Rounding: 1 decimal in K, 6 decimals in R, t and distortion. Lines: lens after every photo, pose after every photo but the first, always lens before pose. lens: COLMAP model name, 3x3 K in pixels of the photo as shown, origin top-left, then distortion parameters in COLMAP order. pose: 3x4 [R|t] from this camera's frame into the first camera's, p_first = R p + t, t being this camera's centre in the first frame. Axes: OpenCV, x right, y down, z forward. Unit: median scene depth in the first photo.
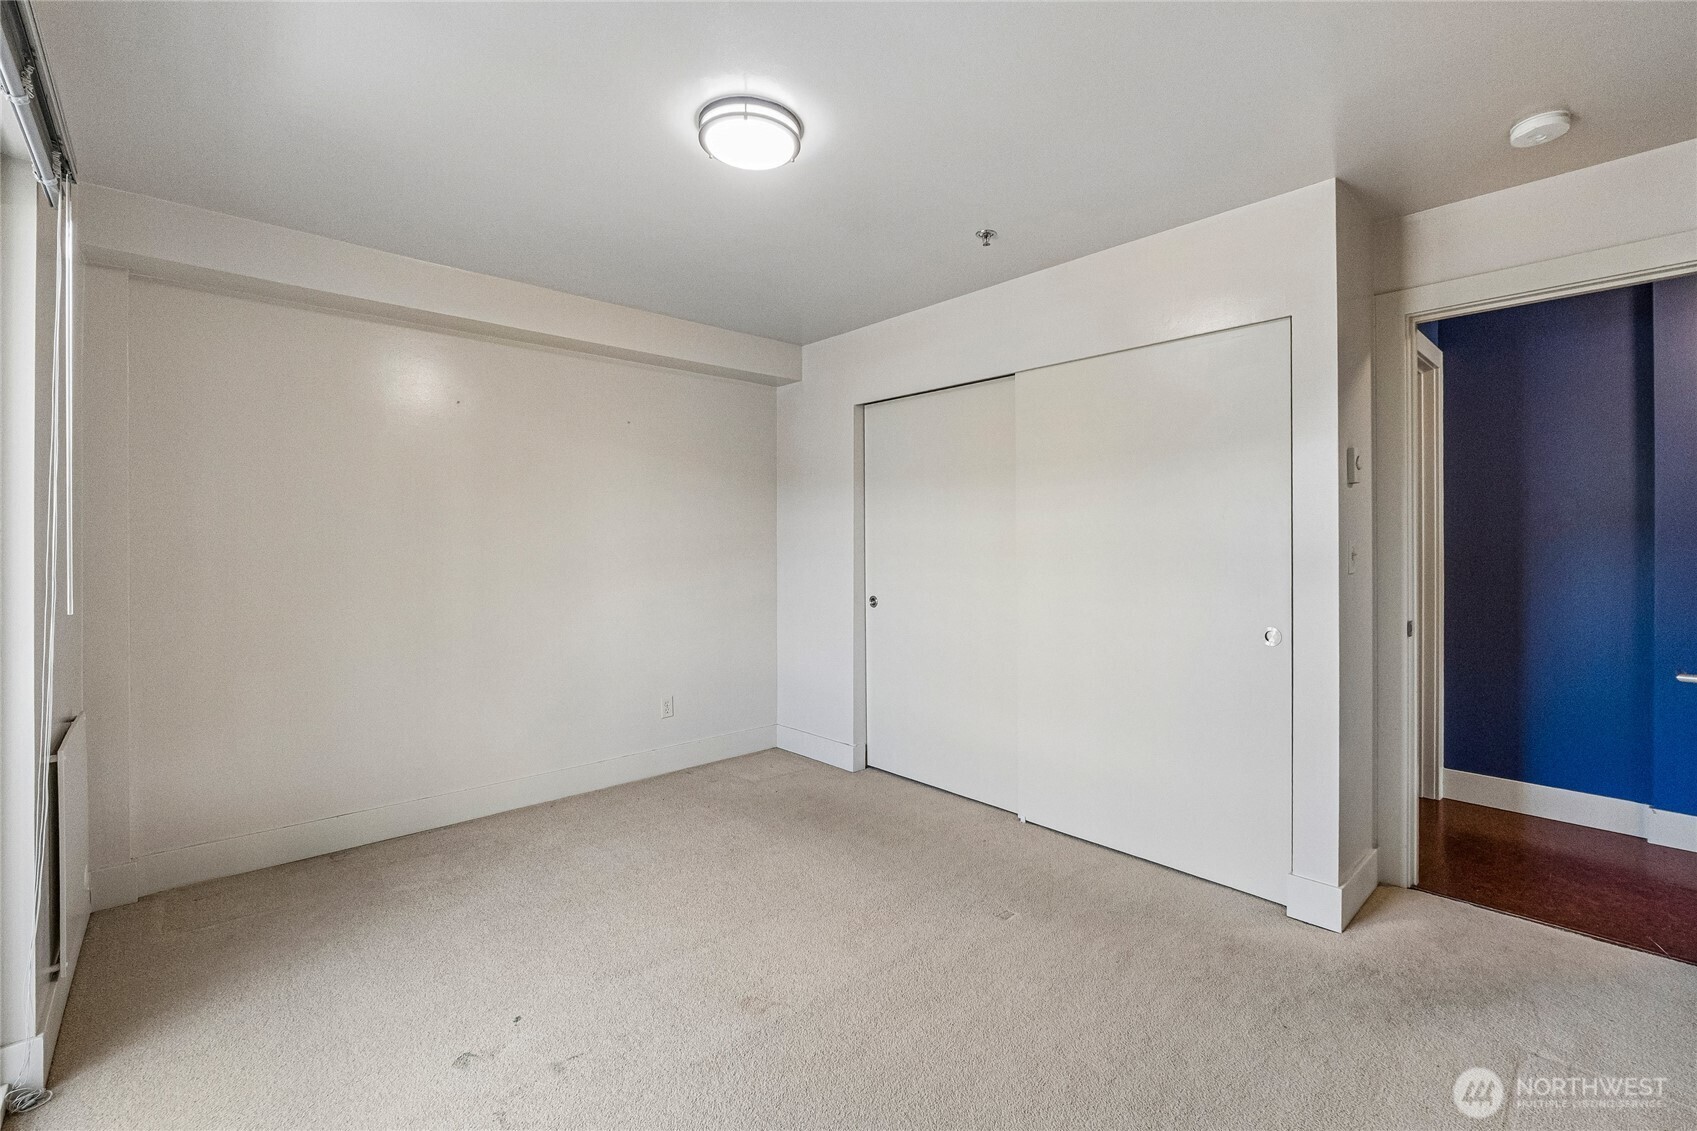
lens RADIAL K [[705.3, 0, 870.2], [0, 705.3, 542.7], [0, 0, 1]] dist [-0.006964, -0.000286]
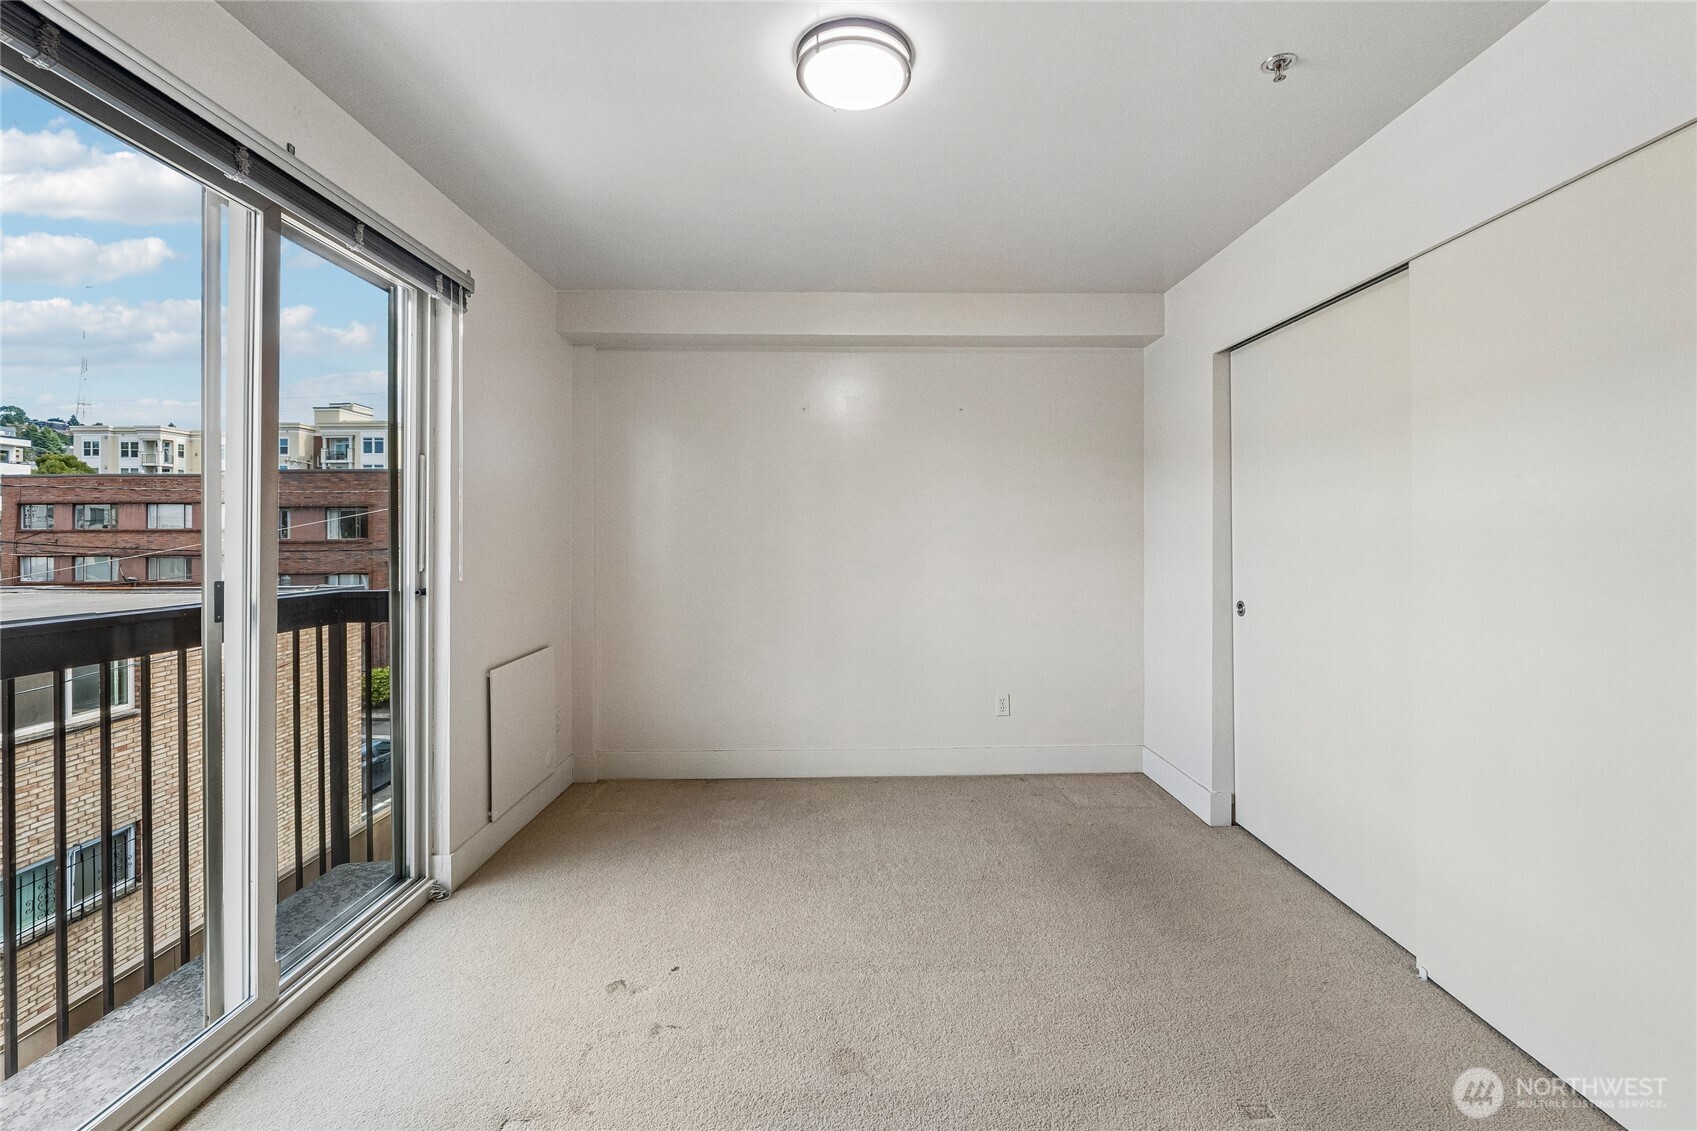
lens RADIAL K [[705.3, 0, 884.9], [0, 705.3, 531.5], [0, 0, 1]] dist [-0.006964, -0.000286]
pose [[0.758742, -0.002834, -0.651385, 0.216518], [0.002142, 0.999996, -0.001857, 0.000921], [0.651388, 0.000014, 0.758745, 0.181205]]
